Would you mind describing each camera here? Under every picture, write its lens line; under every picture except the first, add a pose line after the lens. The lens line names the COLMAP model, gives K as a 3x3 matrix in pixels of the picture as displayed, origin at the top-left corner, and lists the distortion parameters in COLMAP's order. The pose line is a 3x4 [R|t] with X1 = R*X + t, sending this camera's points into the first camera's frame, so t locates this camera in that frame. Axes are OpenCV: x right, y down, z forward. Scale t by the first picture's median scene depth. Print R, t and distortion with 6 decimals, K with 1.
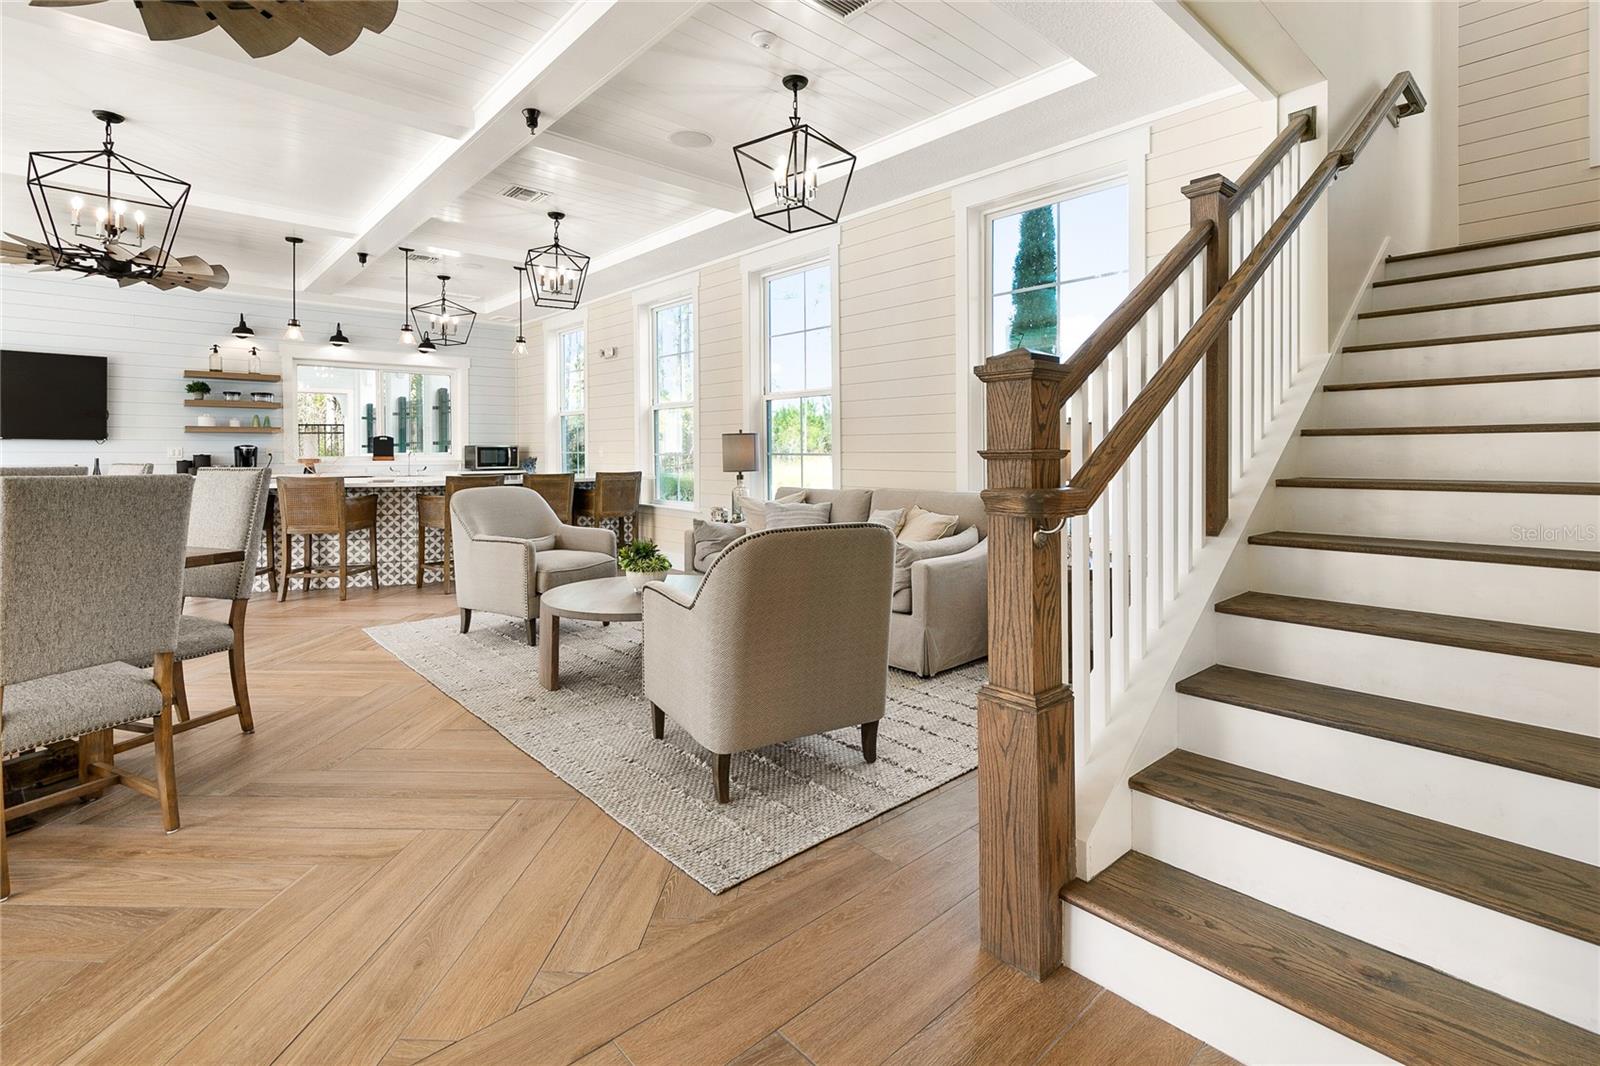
lens RADIAL K [[741.1, 0, 808.8], [0, 741.1, 453.1], [0, 0, 1]] dist [0.002735, 0.000078]
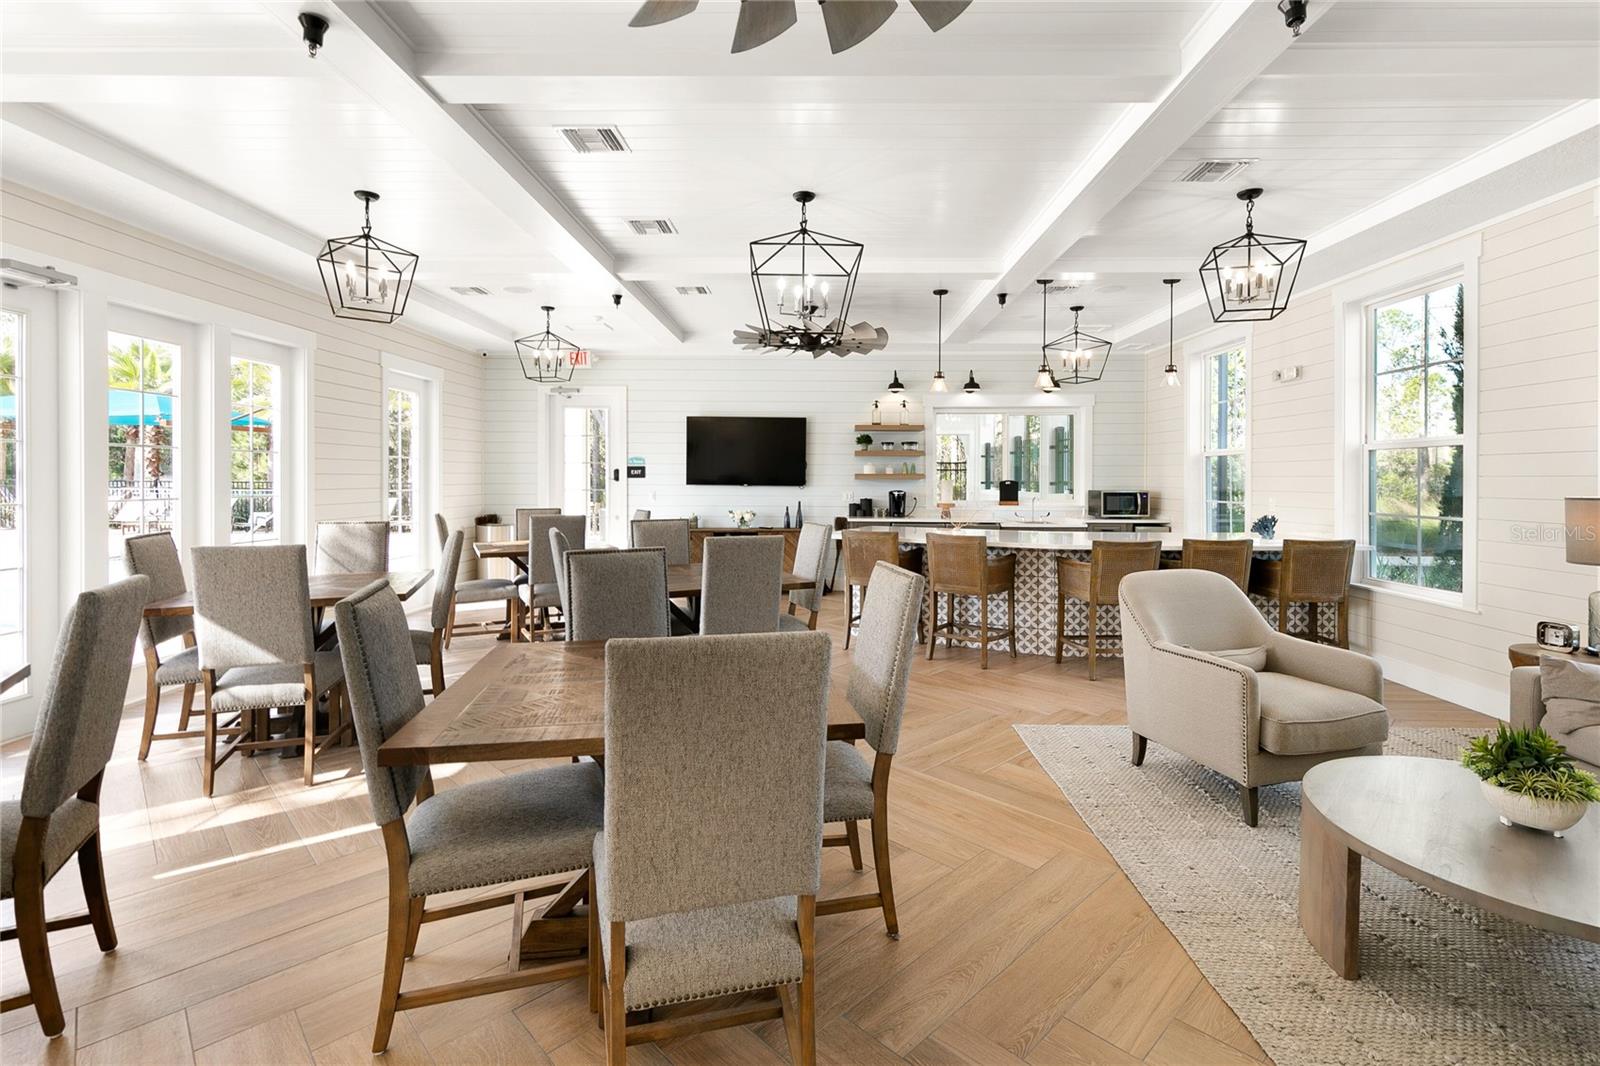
lens RADIAL K [[737.6, 0, 804.5], [0, 737.6, 480.6], [0, 0, 1]] dist [0.016439, -0.000231]
pose [[0.721542, 0.006867, -0.692336, -0.134289], [-0.007371, 0.999970, 0.002236, -0.033851], [0.692331, 0.003490, 0.721572, 0.154990]]
